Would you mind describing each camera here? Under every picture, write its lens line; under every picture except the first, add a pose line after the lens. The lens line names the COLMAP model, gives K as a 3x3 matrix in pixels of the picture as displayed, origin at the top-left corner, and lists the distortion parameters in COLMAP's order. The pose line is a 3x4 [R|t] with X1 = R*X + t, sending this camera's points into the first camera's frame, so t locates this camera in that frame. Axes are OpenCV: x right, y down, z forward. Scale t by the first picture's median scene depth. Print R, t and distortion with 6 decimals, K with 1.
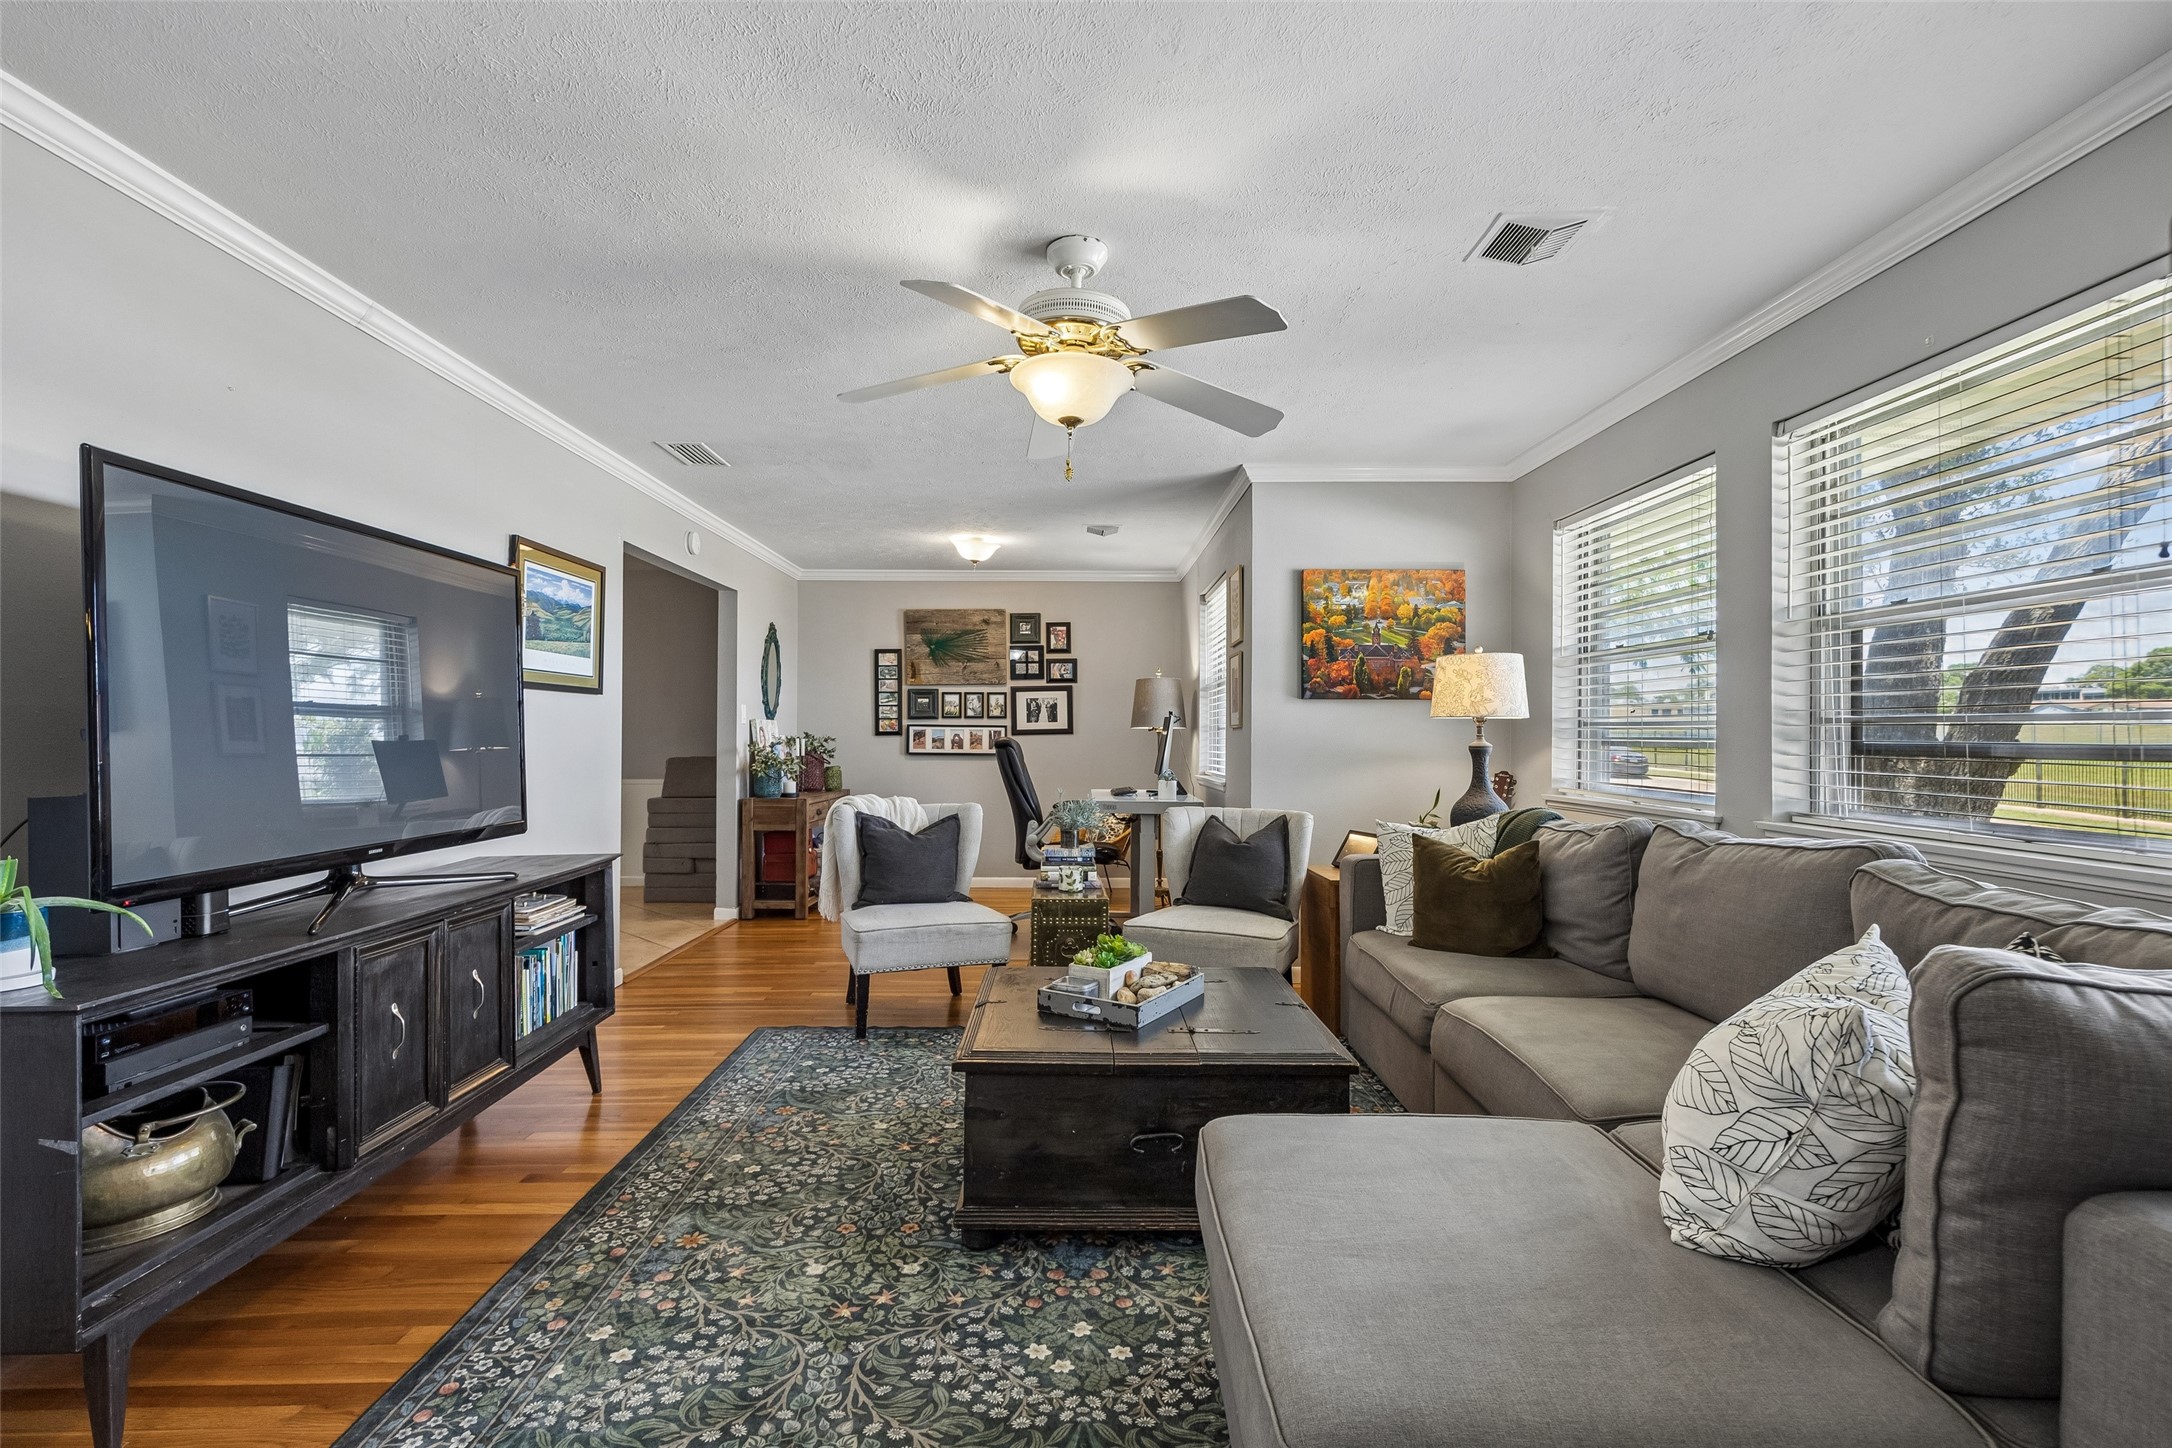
lens RADIAL K [[1029.8, 0, 1078.9], [0, 1029.8, 745.9], [0, 0, 1]] dist [0.001490, 0.000798]
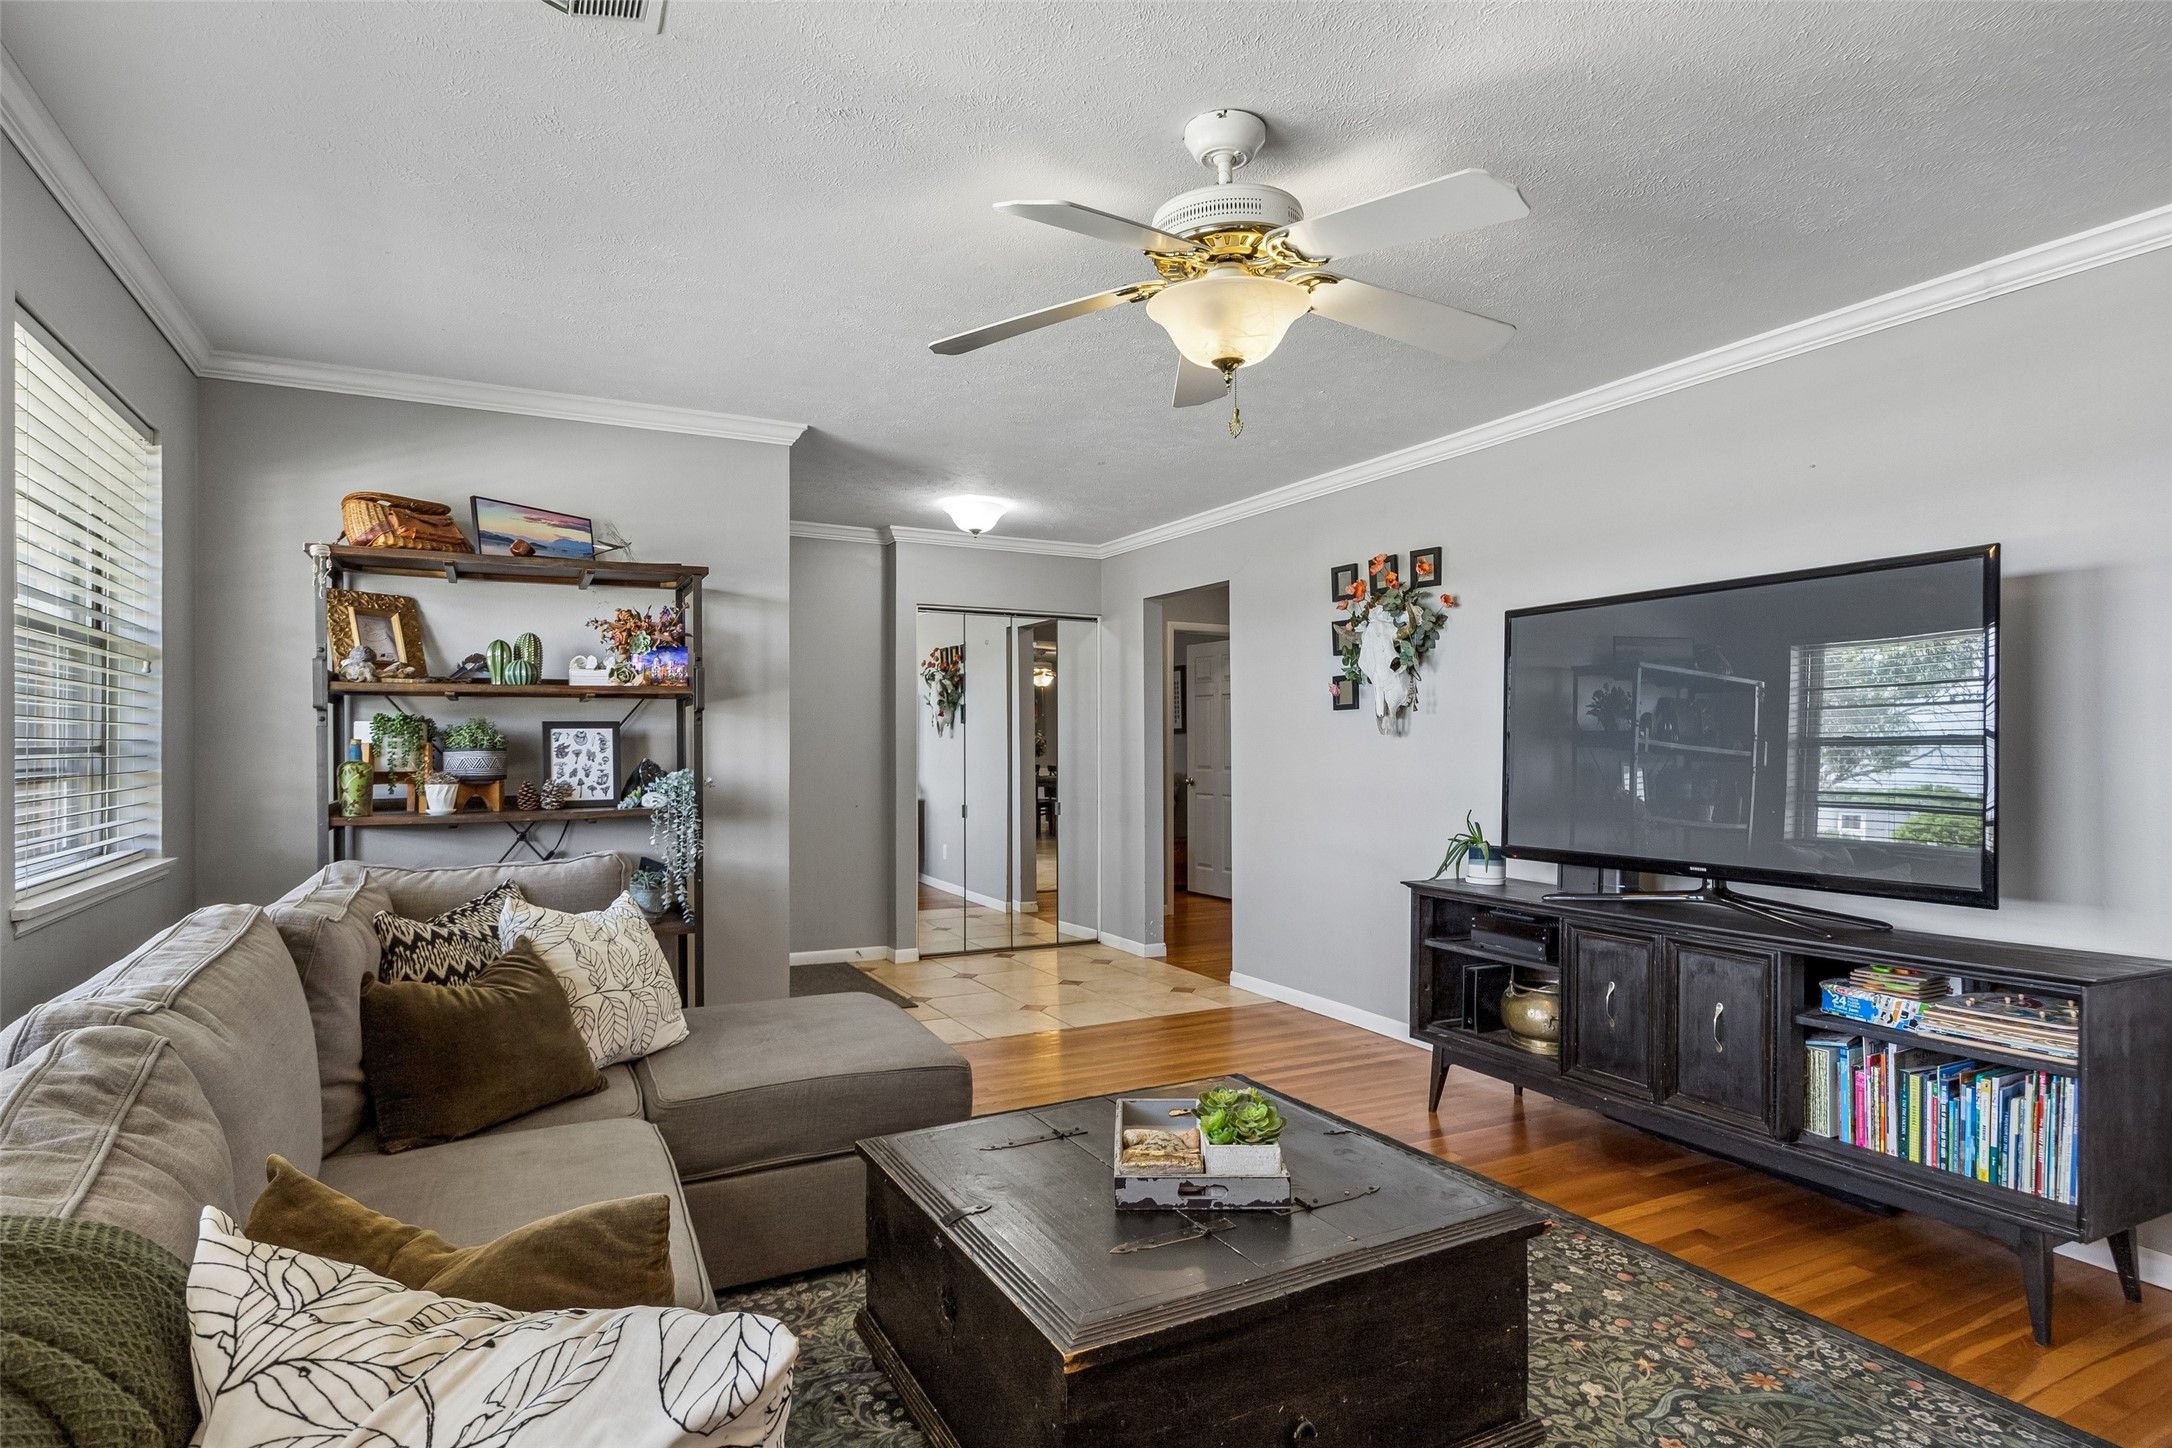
lens RADIAL K [[1163.6, 0, 1083.3], [0, 1163.6, 721.9], [0, 0, 1]] dist [0.002422, 0.000253]
pose [[-0.887269, -0.008438, -0.461176, 0.462195], [-0.006860, 0.999963, -0.005099, -0.043578], [0.461202, -0.001361, -0.887294, 1.622532]]
